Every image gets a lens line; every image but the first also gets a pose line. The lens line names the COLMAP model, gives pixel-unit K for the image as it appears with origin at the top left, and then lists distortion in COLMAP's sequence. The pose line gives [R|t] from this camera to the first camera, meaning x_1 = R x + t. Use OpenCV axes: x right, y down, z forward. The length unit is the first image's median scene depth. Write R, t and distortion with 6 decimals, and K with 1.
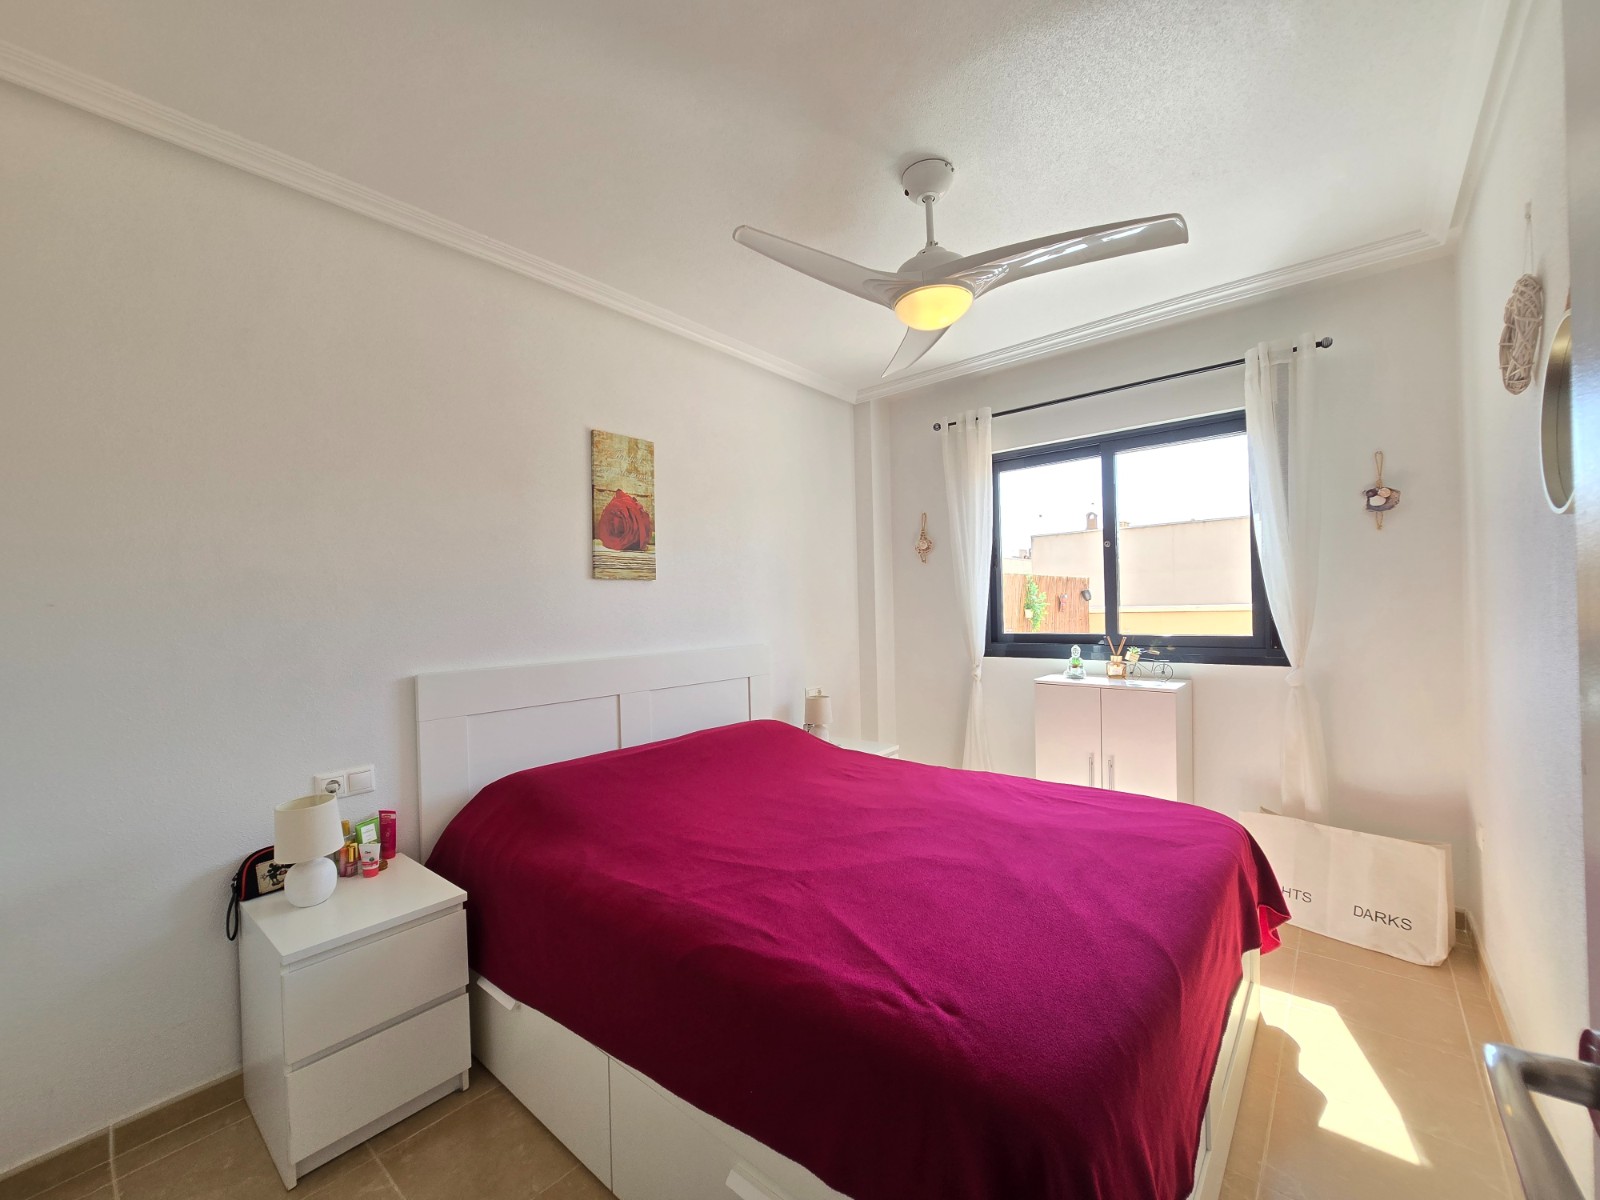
lens RADIAL K [[653.8, 0, 800.0], [0, 653.8, 600.0], [0, 0, 1]] dist [-0.000530, -0.000077]
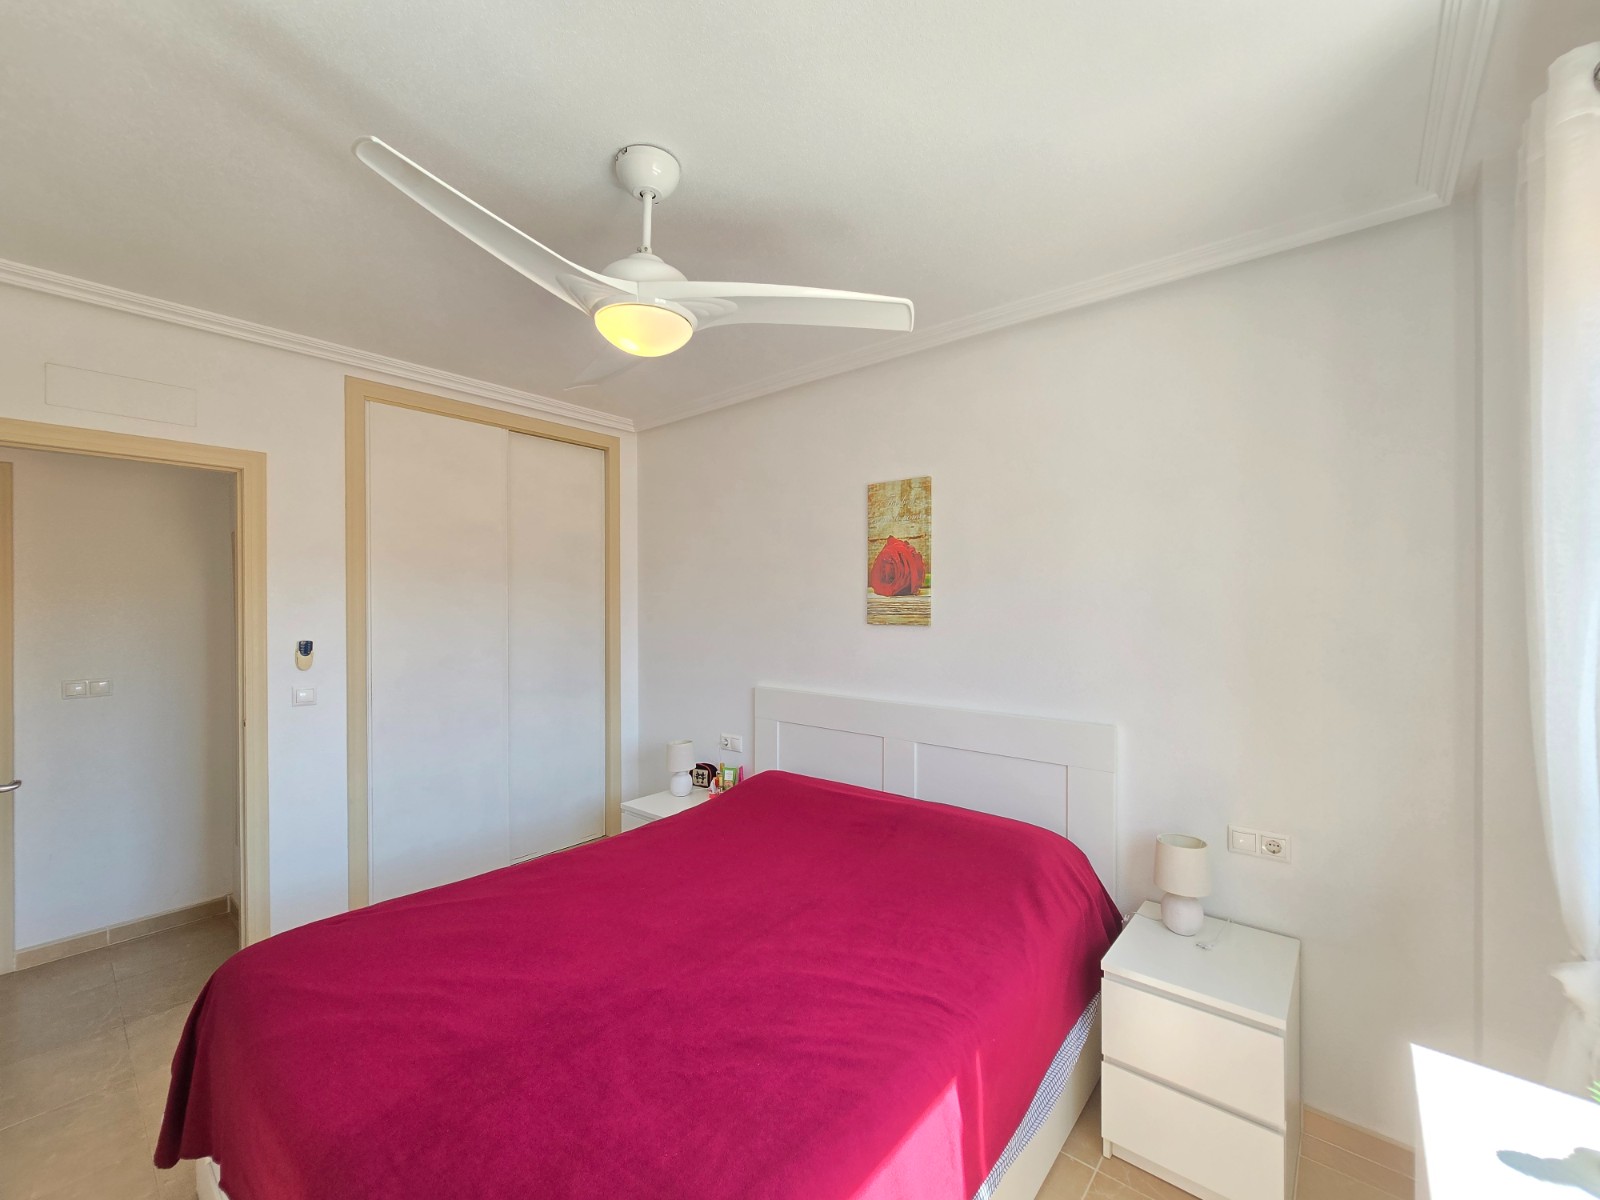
lens RADIAL K [[653.8, 0, 800.0], [0, 653.8, 600.0], [0, 0, 1]] dist [-0.000530, -0.000077]
pose [[0.007559, 0.019857, -0.999774, 0.726155], [0.012436, 0.999724, 0.019950, -0.090781], [0.999894, -0.012584, 0.007309, 0.839925]]
